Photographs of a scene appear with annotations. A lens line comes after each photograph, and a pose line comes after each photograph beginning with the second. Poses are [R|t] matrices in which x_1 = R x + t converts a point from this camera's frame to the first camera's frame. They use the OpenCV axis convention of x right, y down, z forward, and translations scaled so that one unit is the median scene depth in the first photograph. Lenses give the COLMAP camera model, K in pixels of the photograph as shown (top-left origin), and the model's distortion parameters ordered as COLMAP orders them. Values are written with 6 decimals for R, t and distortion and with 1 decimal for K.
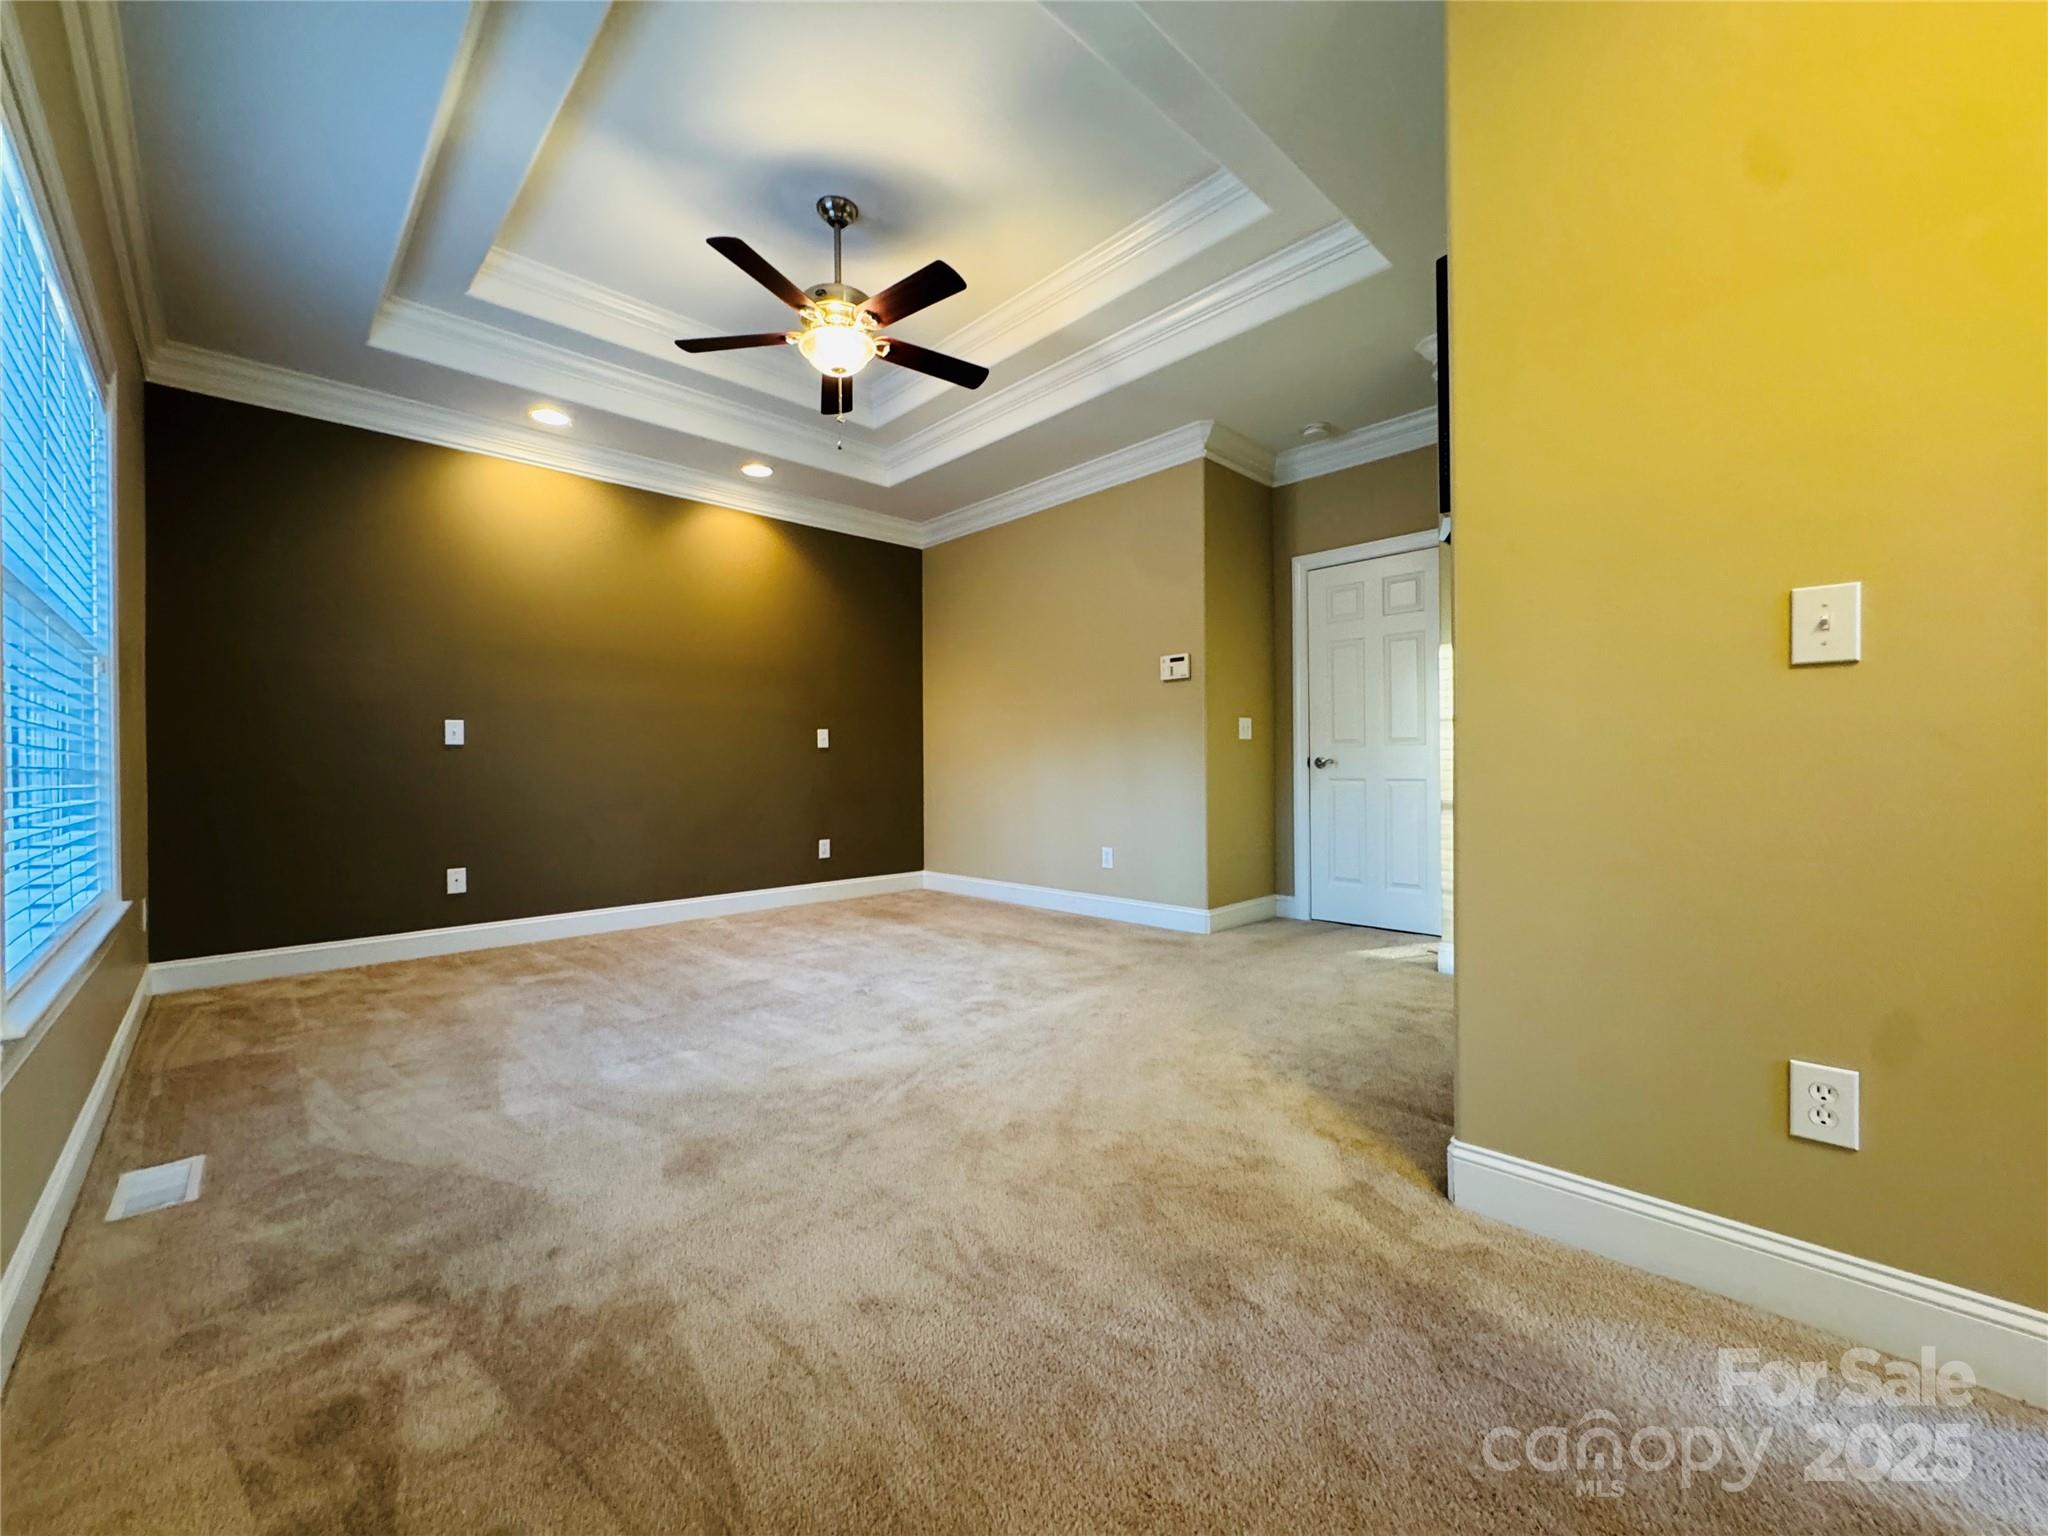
lens RADIAL K [[819.4, 0, 1022.5], [0, 819.4, 766.1], [0, 0, 1]] dist [-0.000078, -0.000372]
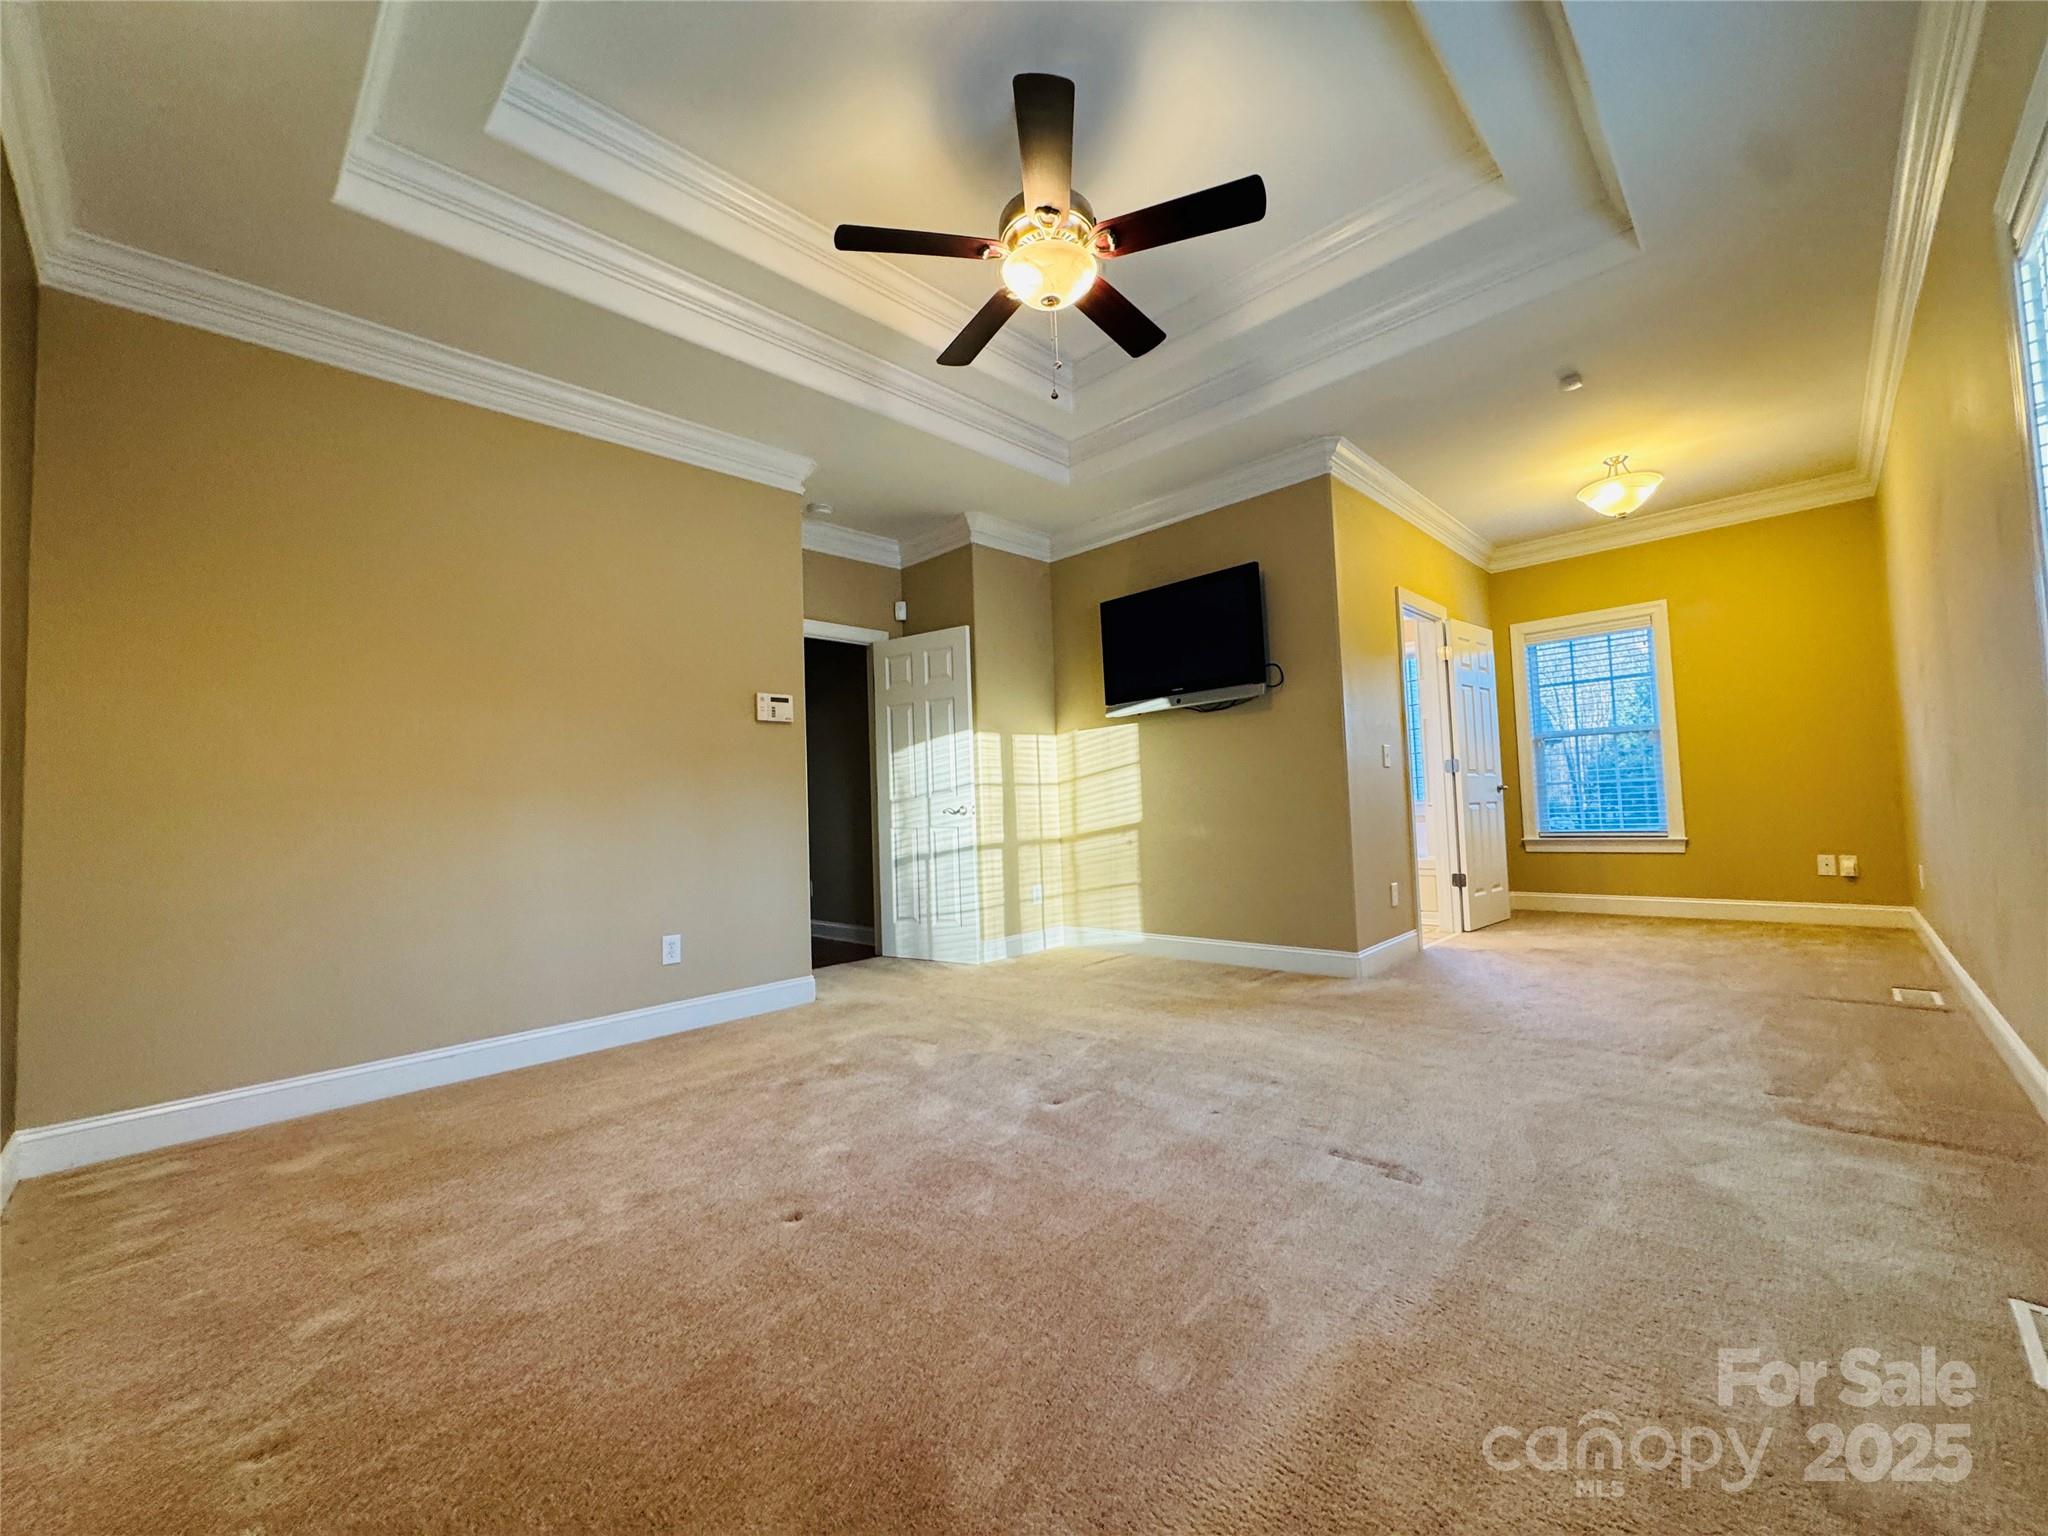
lens RADIAL K [[819.4, 0, 1022.5], [0, 819.4, 766.1], [0, 0, 1]] dist [-0.000078, -0.000372]
pose [[-0.031706, 0.064528, 0.997412, -0.701977], [0.038383, 0.997256, -0.063298, 0.007984], [-0.998760, 0.036277, -0.034096, 0.767640]]
